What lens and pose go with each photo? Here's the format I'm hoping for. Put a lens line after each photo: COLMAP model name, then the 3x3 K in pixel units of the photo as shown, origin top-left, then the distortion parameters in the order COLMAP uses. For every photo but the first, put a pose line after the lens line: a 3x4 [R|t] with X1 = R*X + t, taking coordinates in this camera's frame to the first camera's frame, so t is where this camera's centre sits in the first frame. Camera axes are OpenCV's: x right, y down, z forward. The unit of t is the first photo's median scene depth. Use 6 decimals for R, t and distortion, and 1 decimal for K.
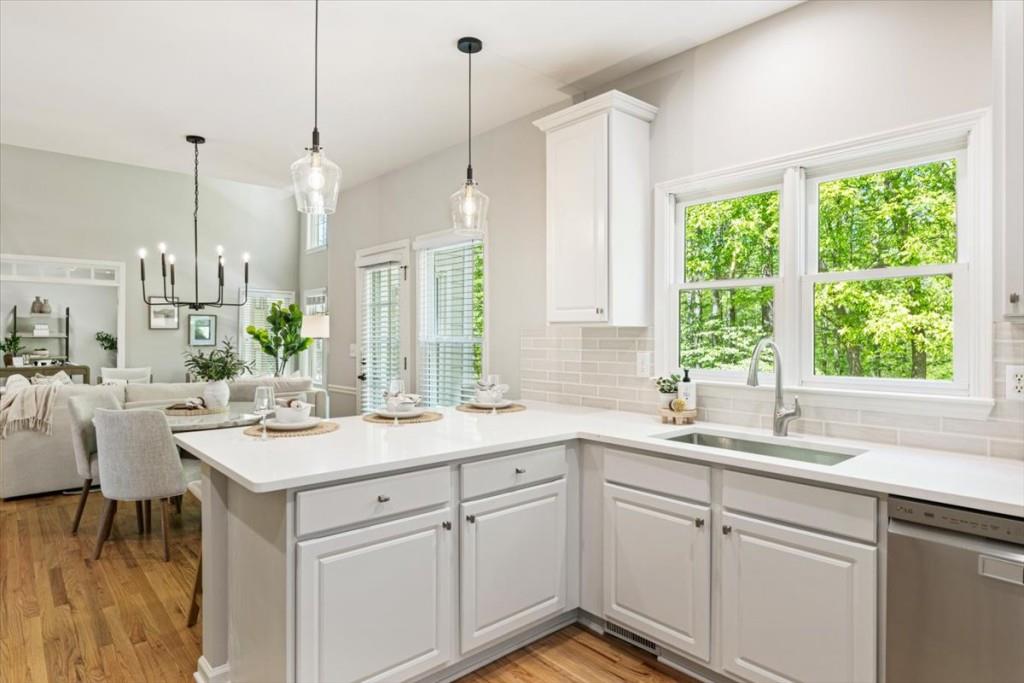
lens RADIAL K [[576.4, 0, 513.4], [0, 576.4, 338.7], [0, 0, 1]] dist [-0.005874, 0.002096]
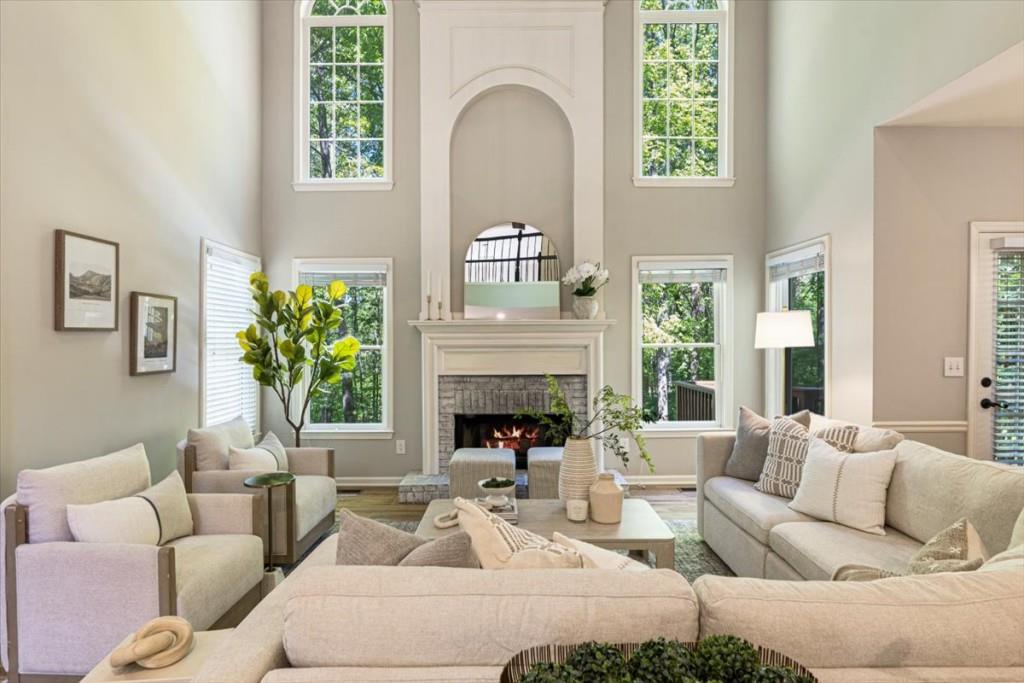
lens RADIAL K [[559.8, 0, 515.7], [0, 559.8, 340.8], [0, 0, 1]] dist [-0.000877, 0.000172]
pose [[0.662786, -0.006020, 0.748785, -0.655395], [0.007428, 0.999971, 0.001464, -0.008814], [-0.748772, 0.004591, 0.662812, 0.558307]]
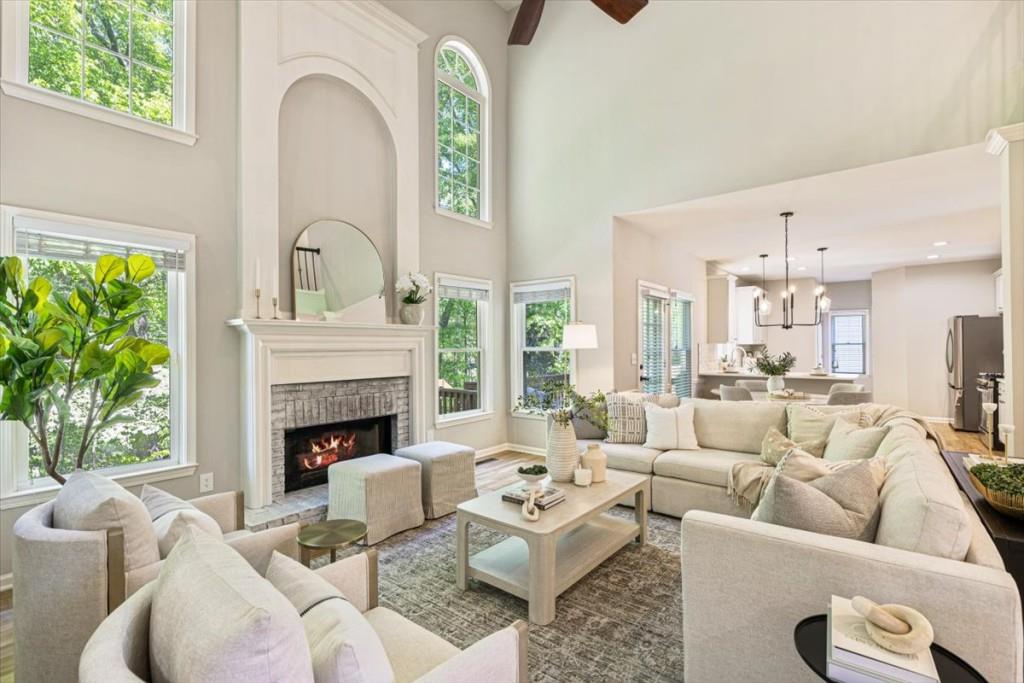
lens RADIAL K [[469.0, 0, 520.5], [0, 469.0, 341.1], [0, 0, 1]] dist [-0.002602, 0.000635]
pose [[-0.185062, 0.015969, 0.982597, -0.707889], [0.011021, 0.999839, -0.014173, -0.003361], [-0.982665, 0.008207, -0.185208, 0.832655]]
